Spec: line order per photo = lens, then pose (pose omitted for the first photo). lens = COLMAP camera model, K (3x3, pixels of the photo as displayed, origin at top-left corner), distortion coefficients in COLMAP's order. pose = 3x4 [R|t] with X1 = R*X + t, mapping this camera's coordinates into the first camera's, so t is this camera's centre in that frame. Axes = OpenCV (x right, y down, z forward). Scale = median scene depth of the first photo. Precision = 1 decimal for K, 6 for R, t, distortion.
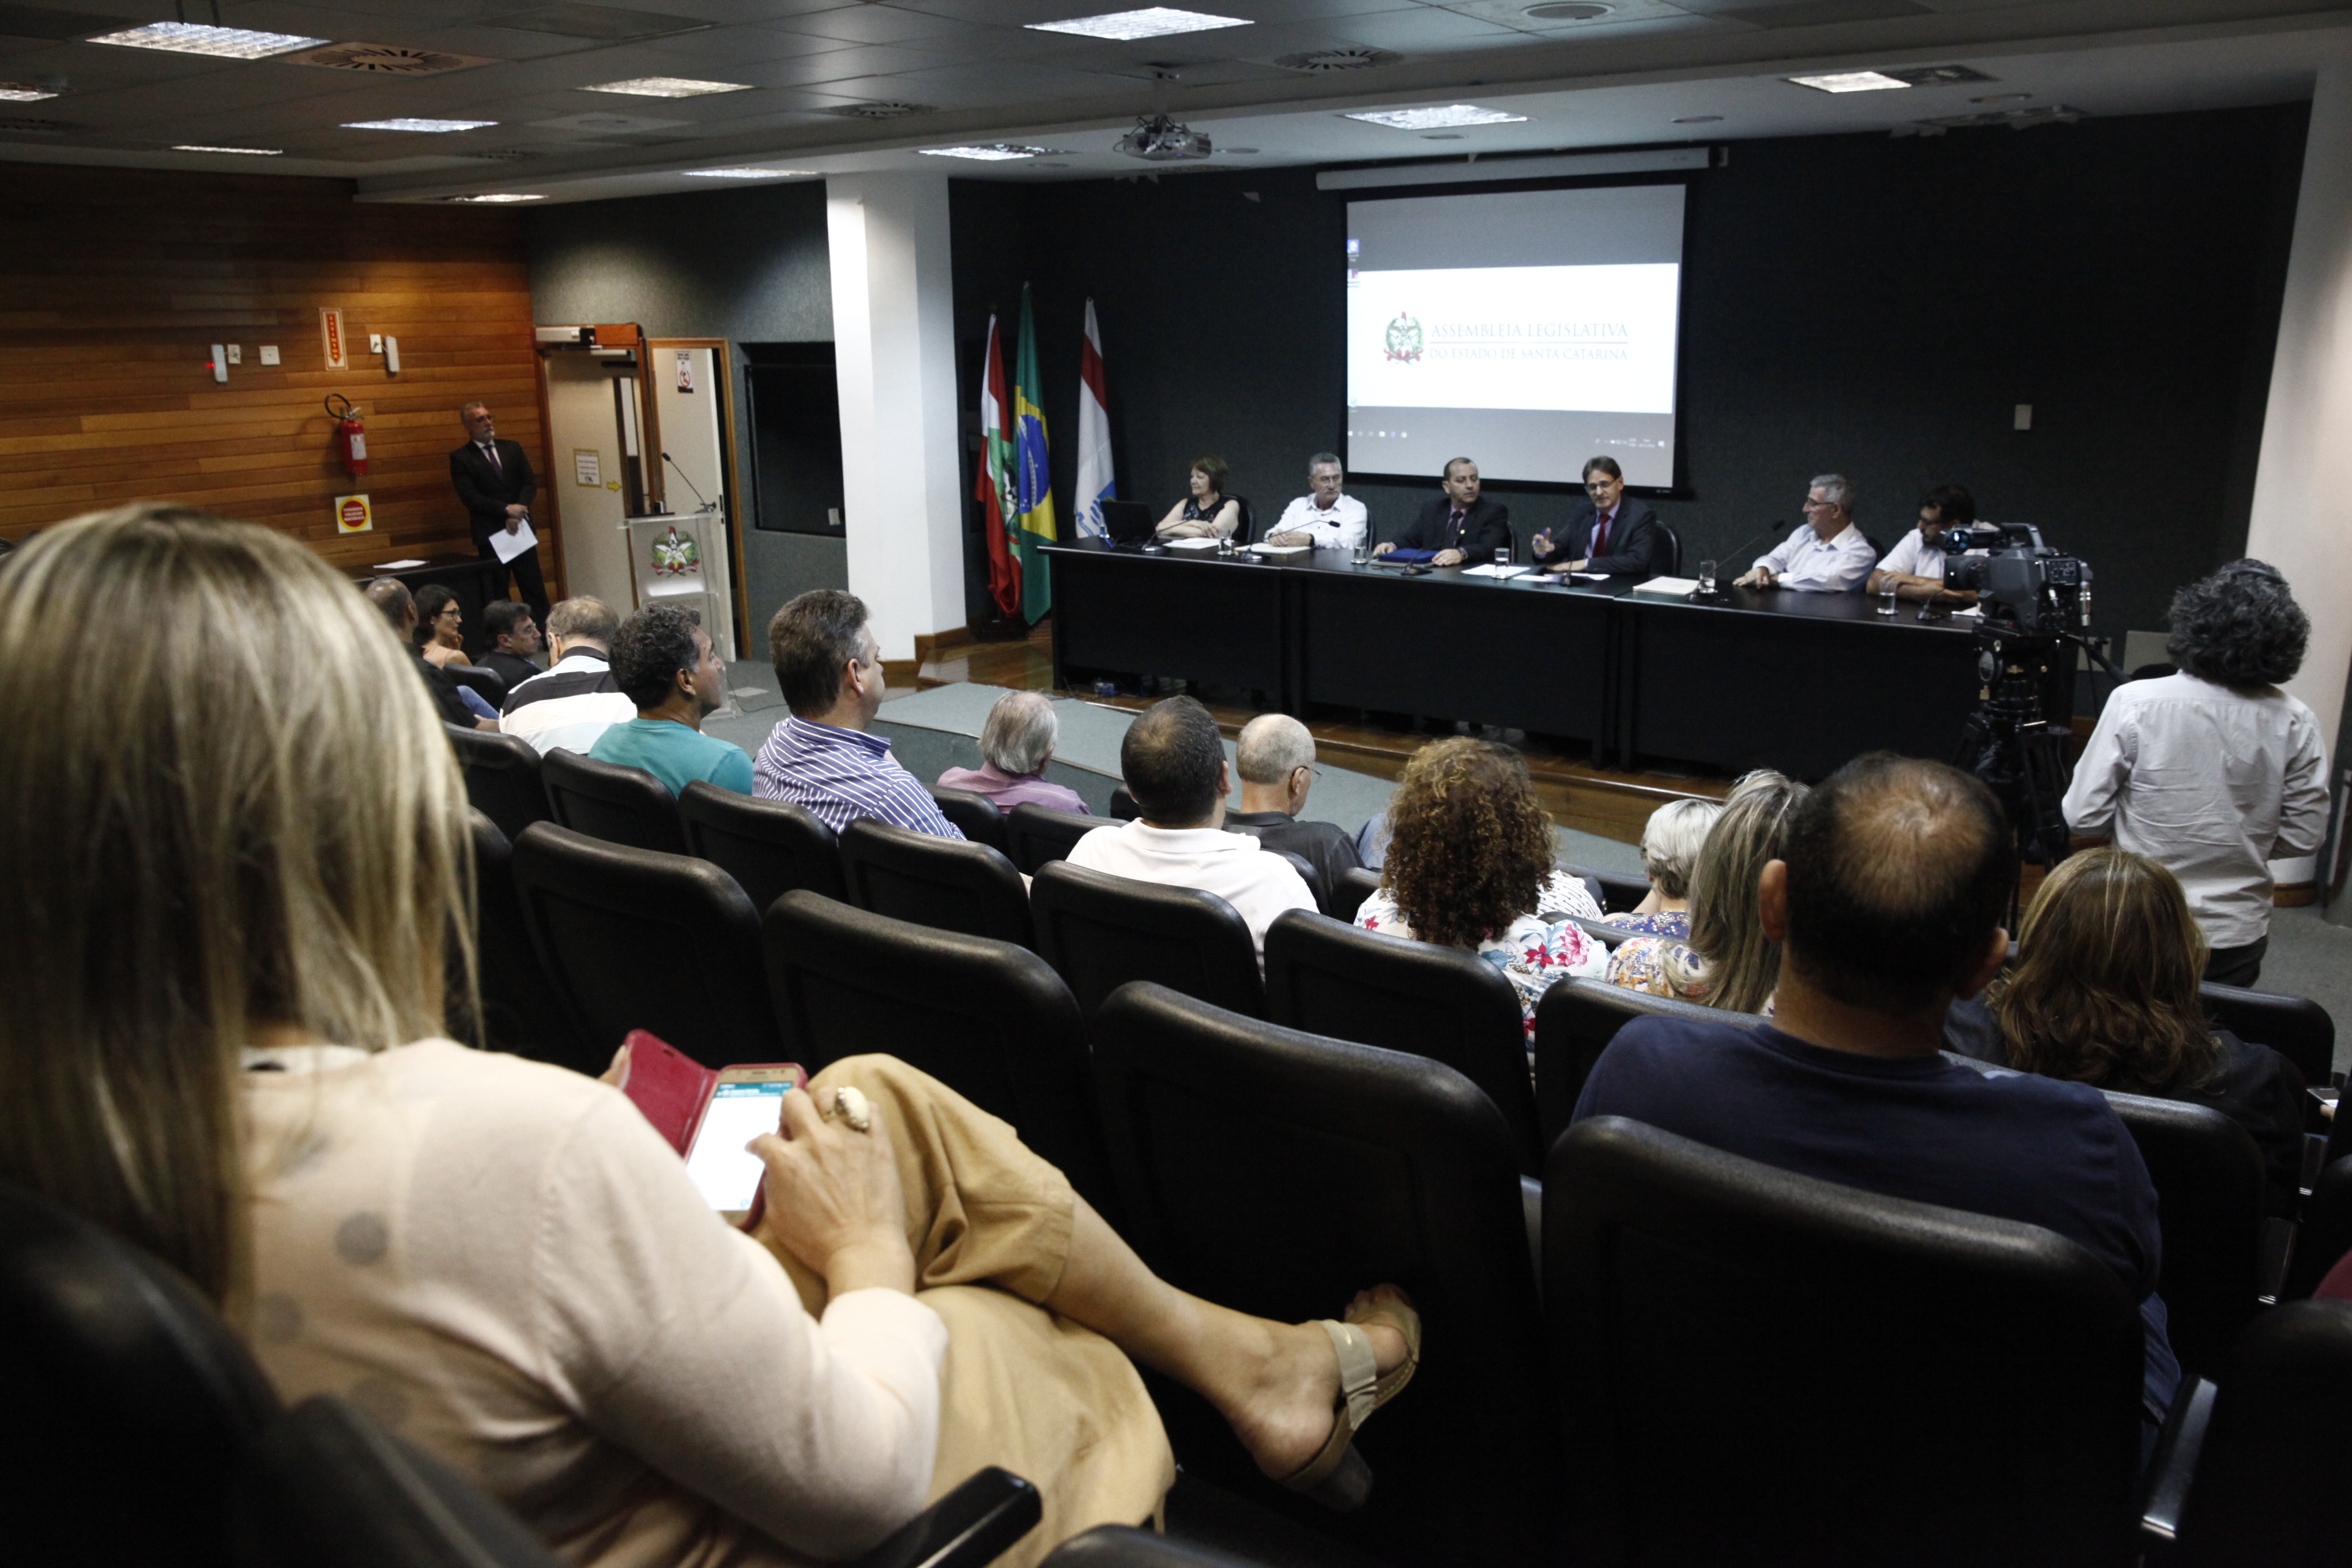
lens RADIAL K [[1821.3, 0, 1169.9], [0, 1821.3, 778.2], [0, 0, 1]] dist [-0.055663, 0.024791]
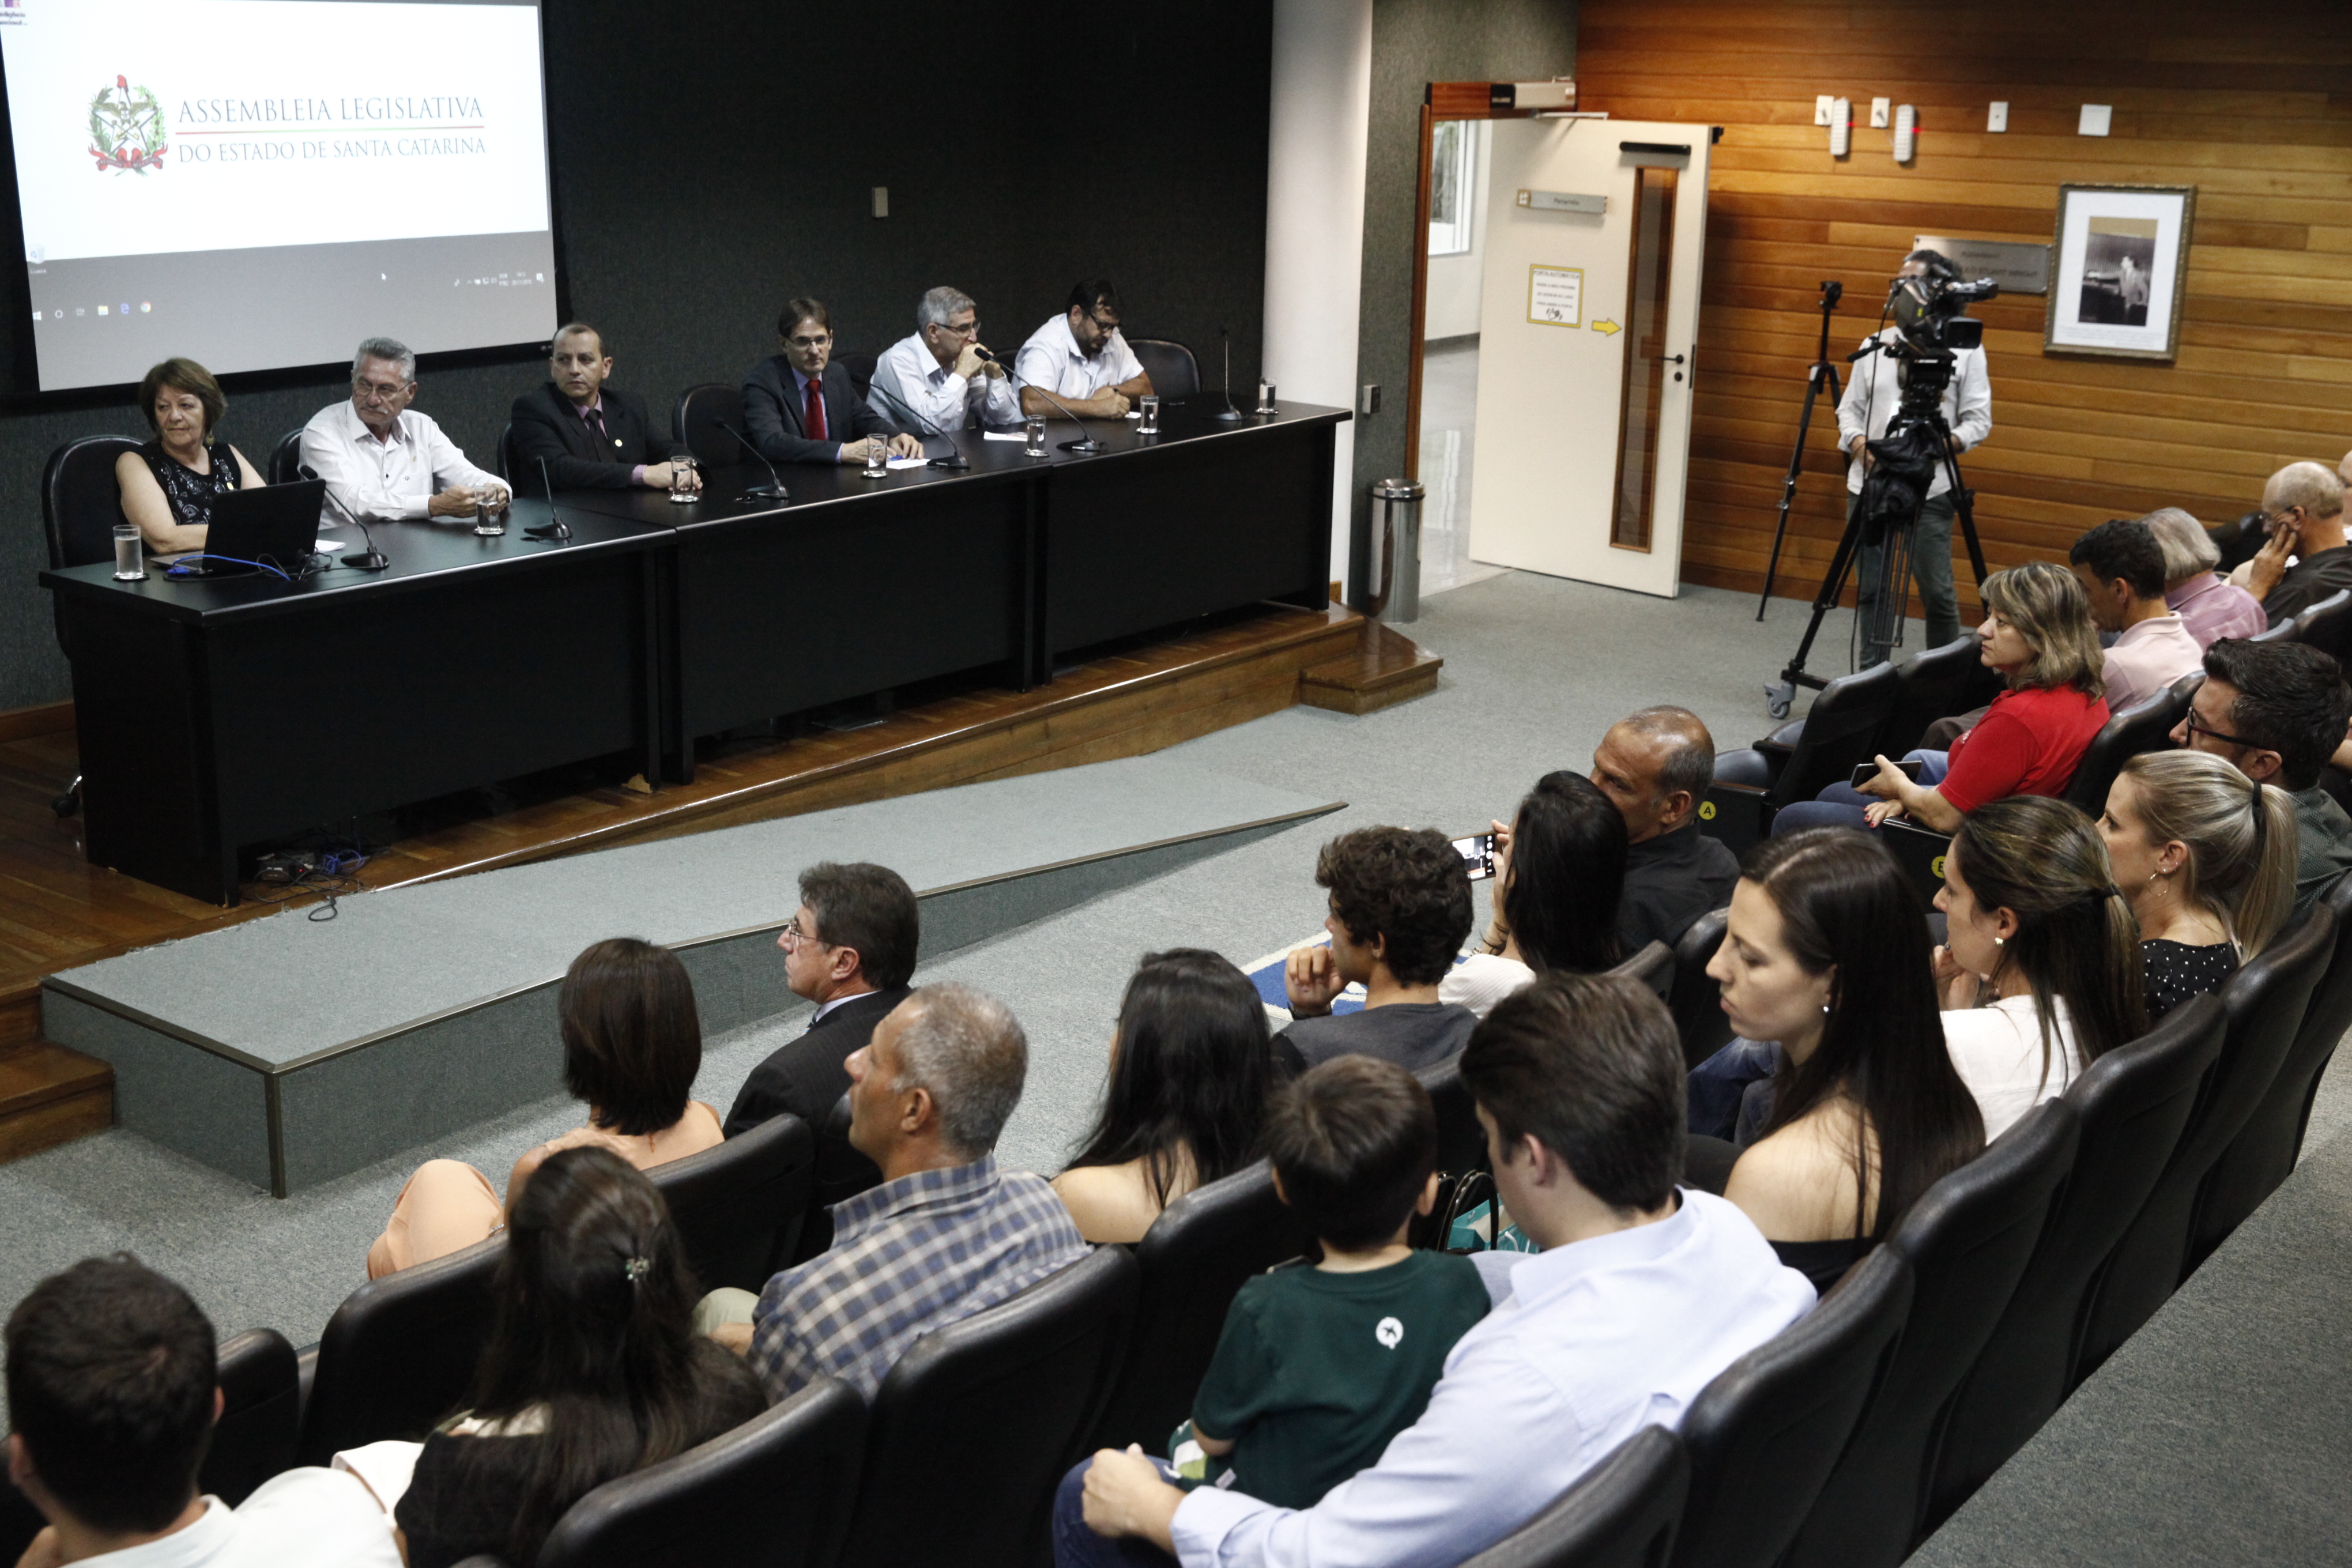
lens RADIAL K [[2794.7, 0, 1149.6], [0, 2794.7, 780.6], [0, 0, 1]] dist [0.089656, 0.000000]
pose [[0.008684, -0.250668, 0.968034, -0.671696], [0.235023, 0.941464, 0.241680, -0.177314], [-0.971951, 0.225411, 0.067088, 0.639682]]
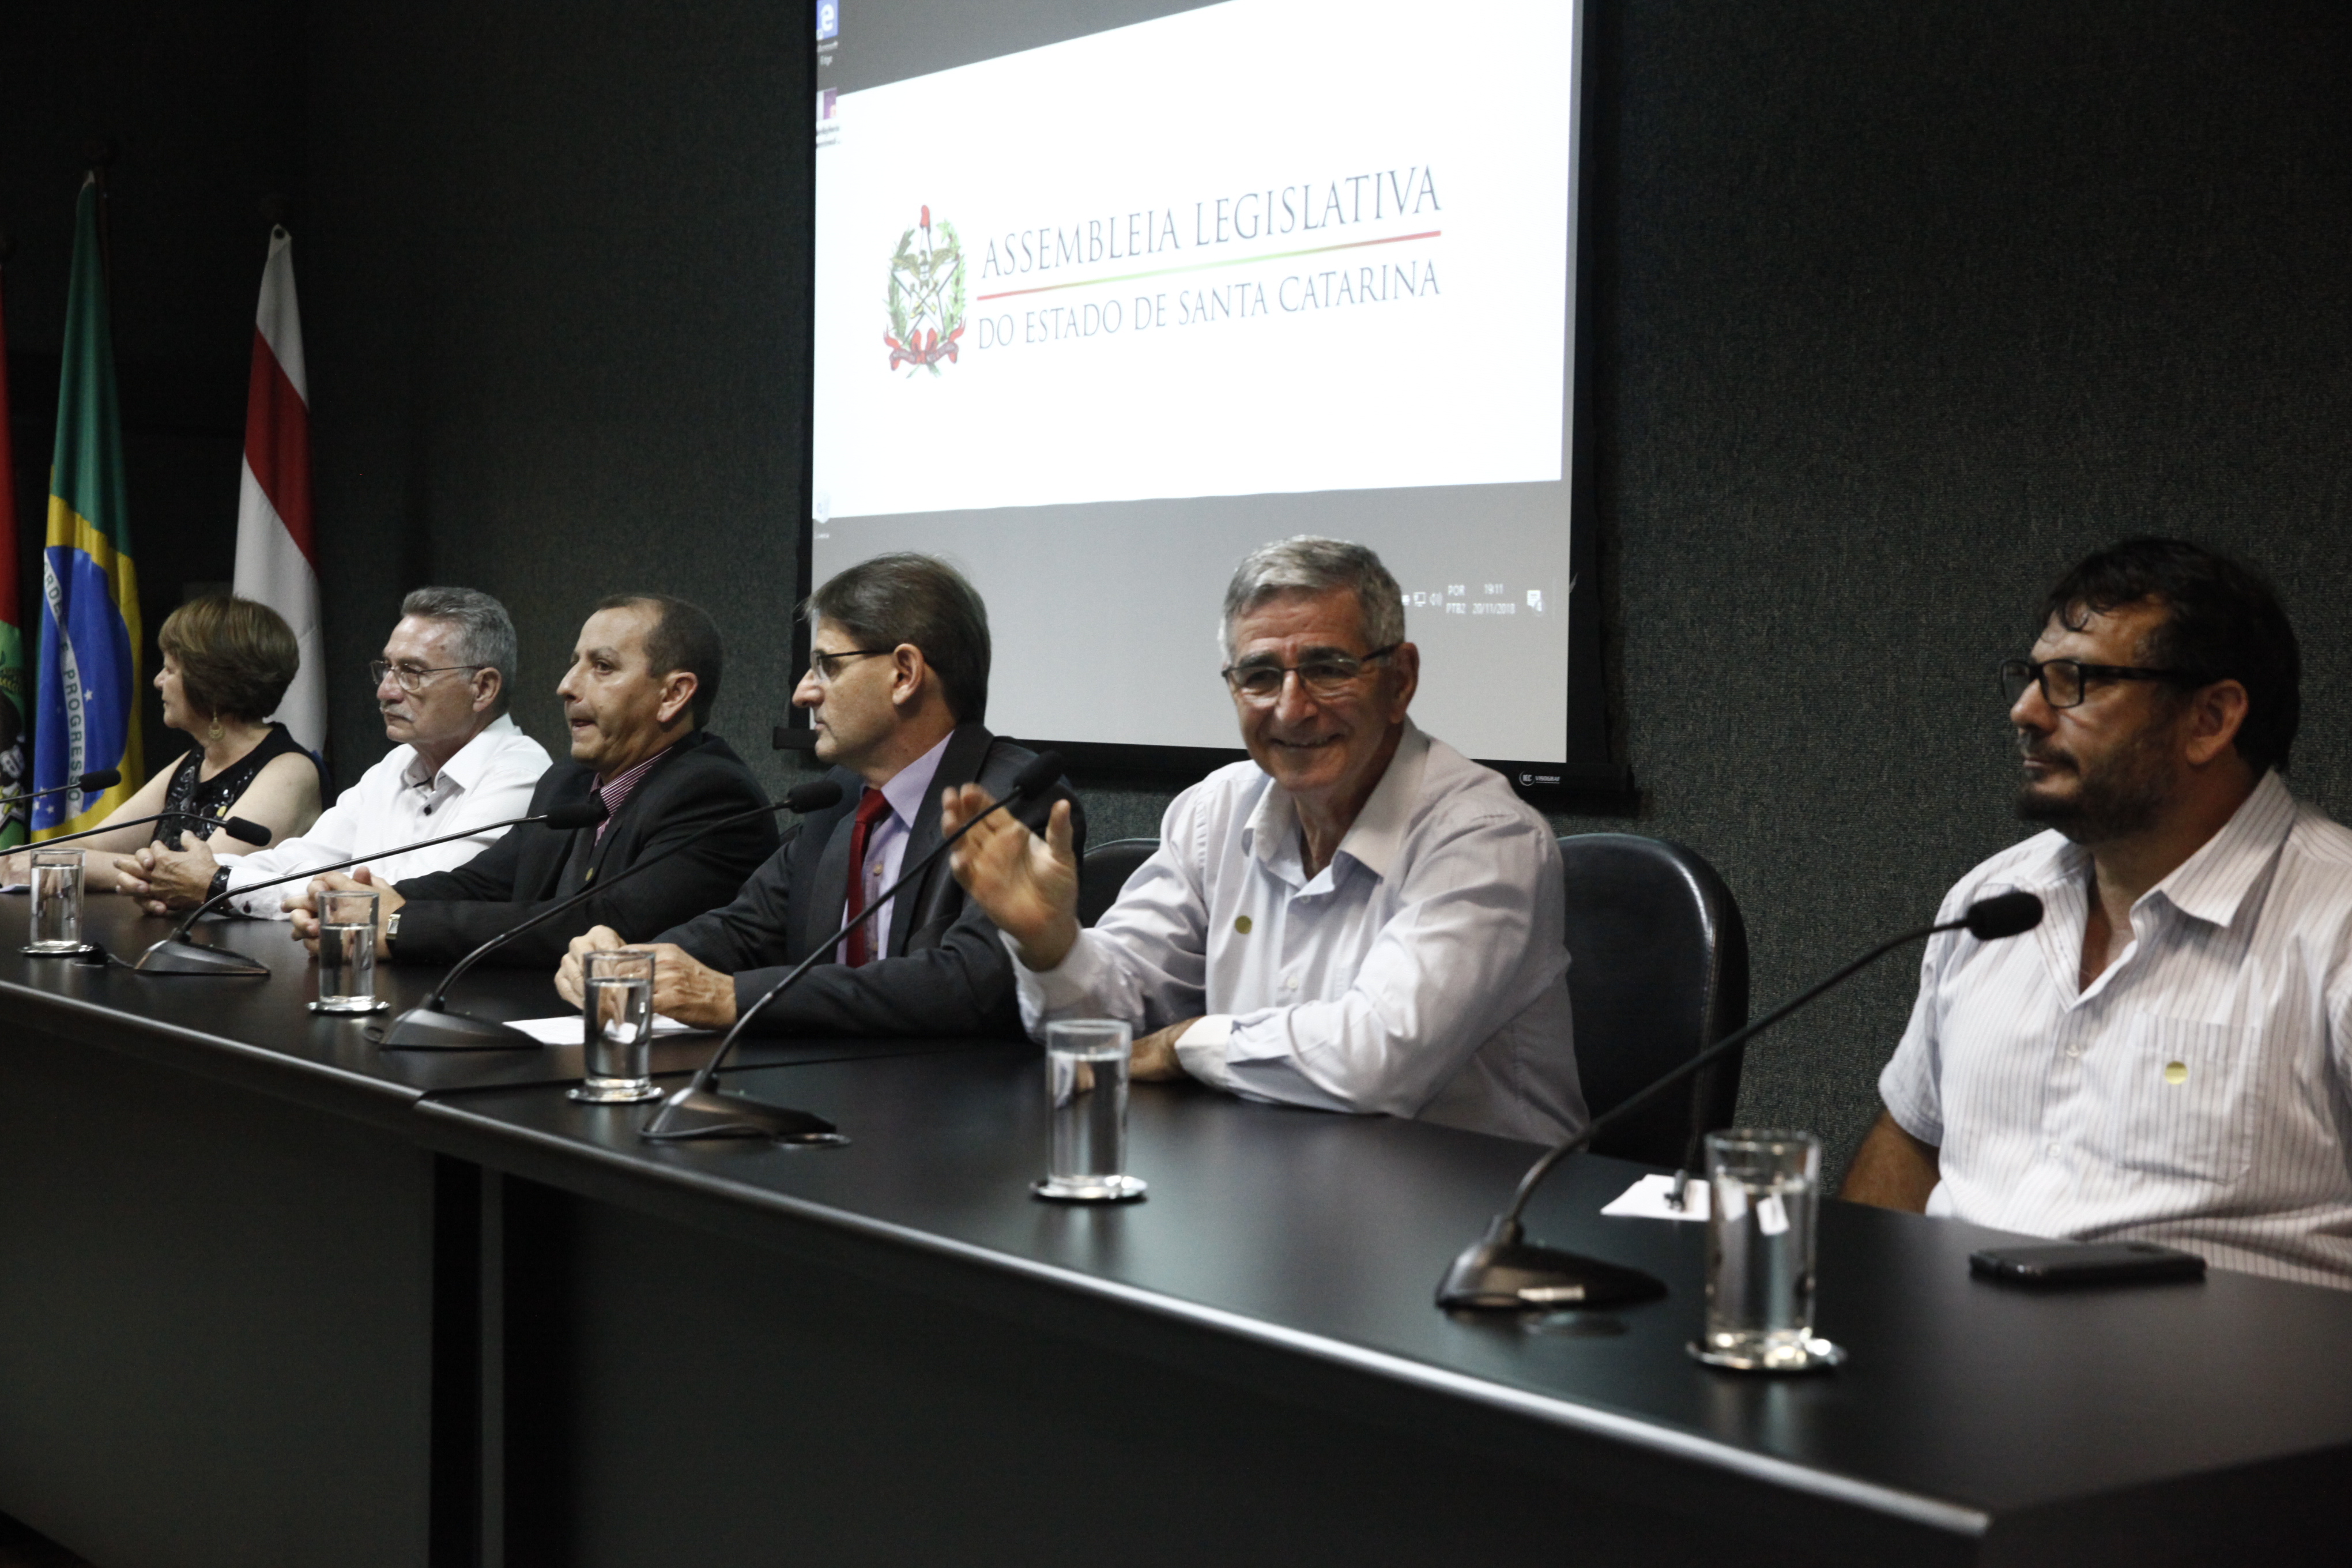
lens RADIAL K [[3372.7, 0, 1179.4], [0, 3372.7, 796.1], [0, 0, 1]] dist [0.095550, 0.000000]
pose [[0.961962, 0.046896, -0.269128, 0.302508], [-0.104192, 0.973670, -0.202759, -0.044381], [0.252533, 0.223087, 0.941520, 0.453353]]
